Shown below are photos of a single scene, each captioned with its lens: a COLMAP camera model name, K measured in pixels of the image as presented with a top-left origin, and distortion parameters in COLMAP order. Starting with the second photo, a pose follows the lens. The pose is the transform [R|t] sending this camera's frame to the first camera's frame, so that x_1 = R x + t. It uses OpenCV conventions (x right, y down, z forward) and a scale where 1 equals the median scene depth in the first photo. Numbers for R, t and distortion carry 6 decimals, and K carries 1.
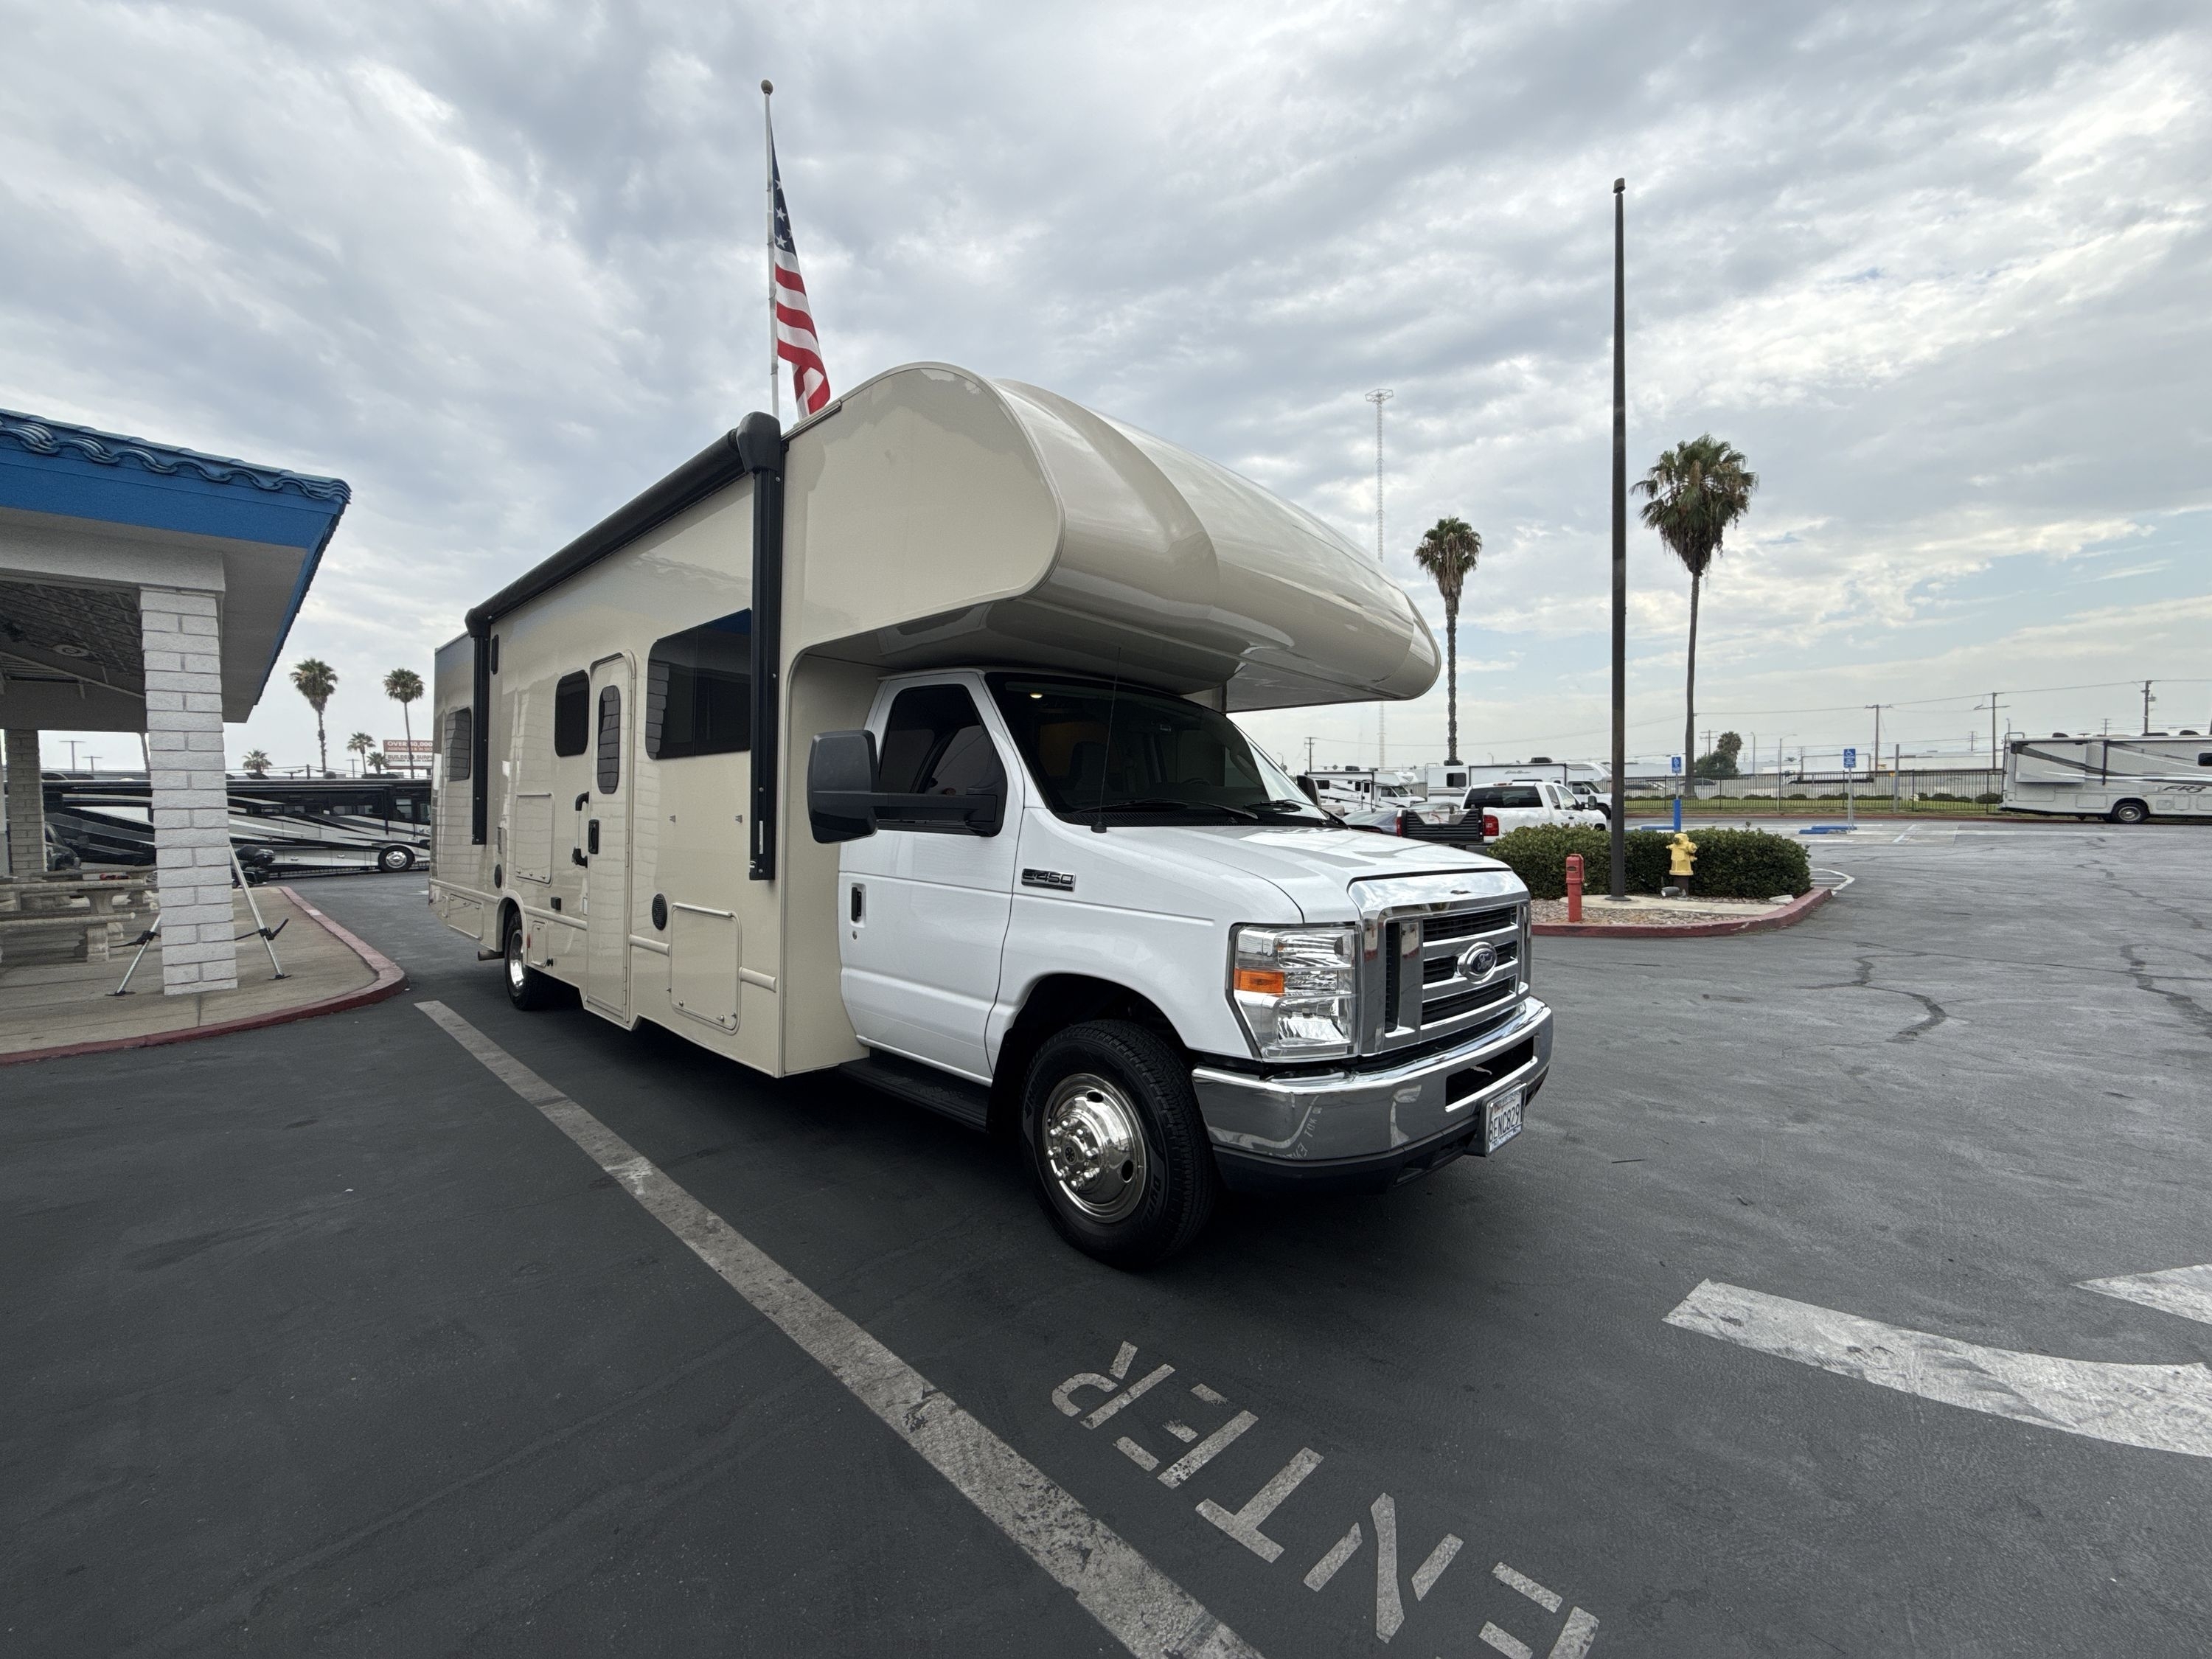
lens RADIAL K [[887.1, 0, 1106.0], [0, 887.1, 829.5], [0, 0, 1]] dist [-0.030479, -0.000001]
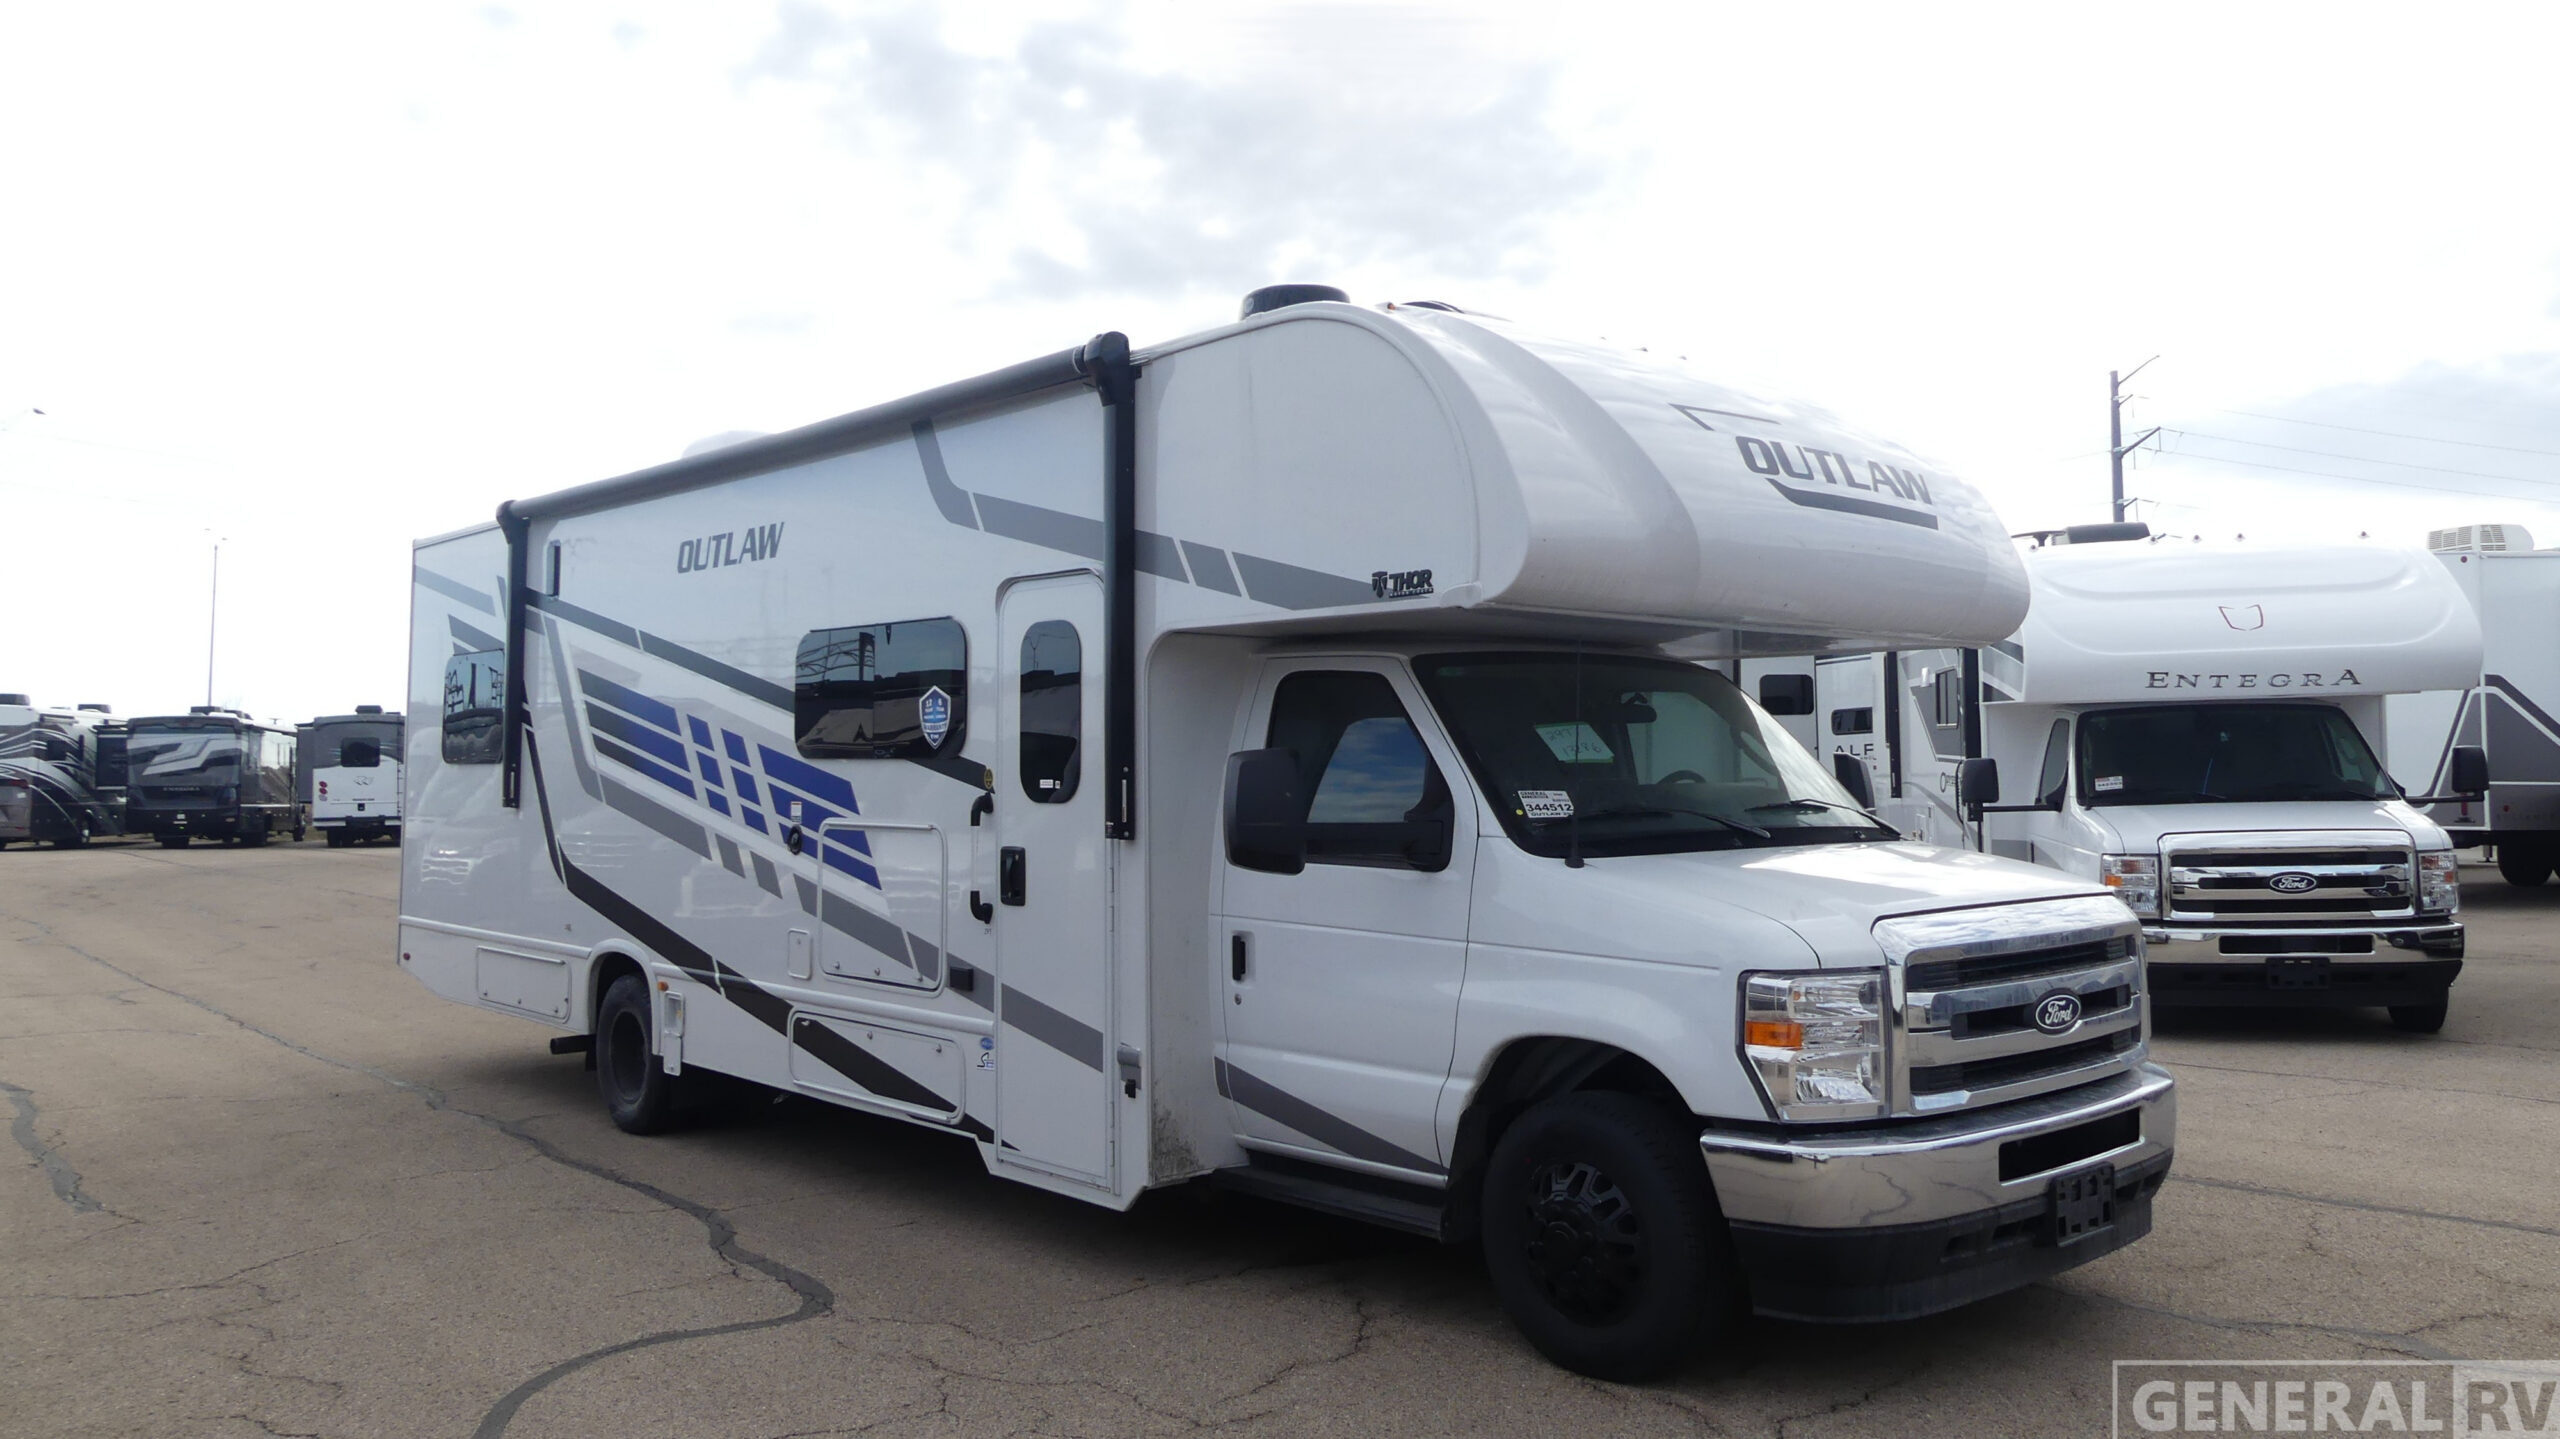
lens RADIAL K [[1998.8, 0, 1280.0], [0, 1998.8, 719.5], [0, 0, 1]] dist [0.005588, 0.001421]
pose [[0.995895, -0.032066, -0.084647, -0.114615], [0.029464, 0.999059, -0.031815, -0.078312], [0.085588, 0.029190, 0.995903, -0.857541]]
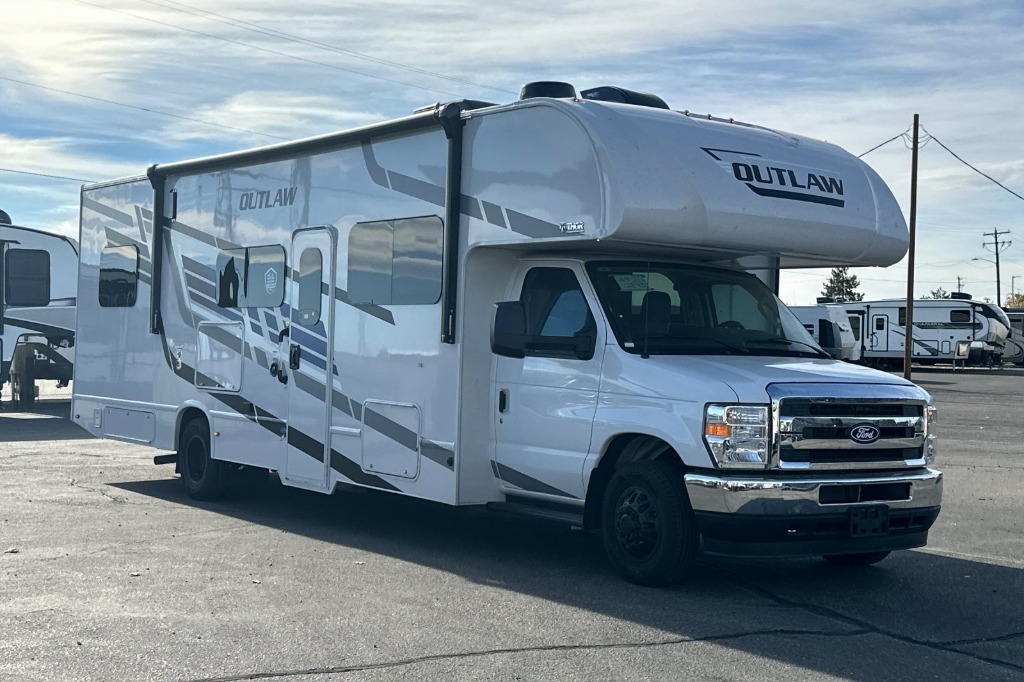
lens RADIAL K [[1476.7, 0, 512.0], [0, 1476.7, 341.0], [0, 0, 1]] dist [0.223113, 0.014514]
pose [[0.984660, 0.008348, -0.174285, 0.240658], [-0.011459, 0.999792, -0.016848, 0.021611], [0.174108, 0.018587, 0.984551, -1.959232]]
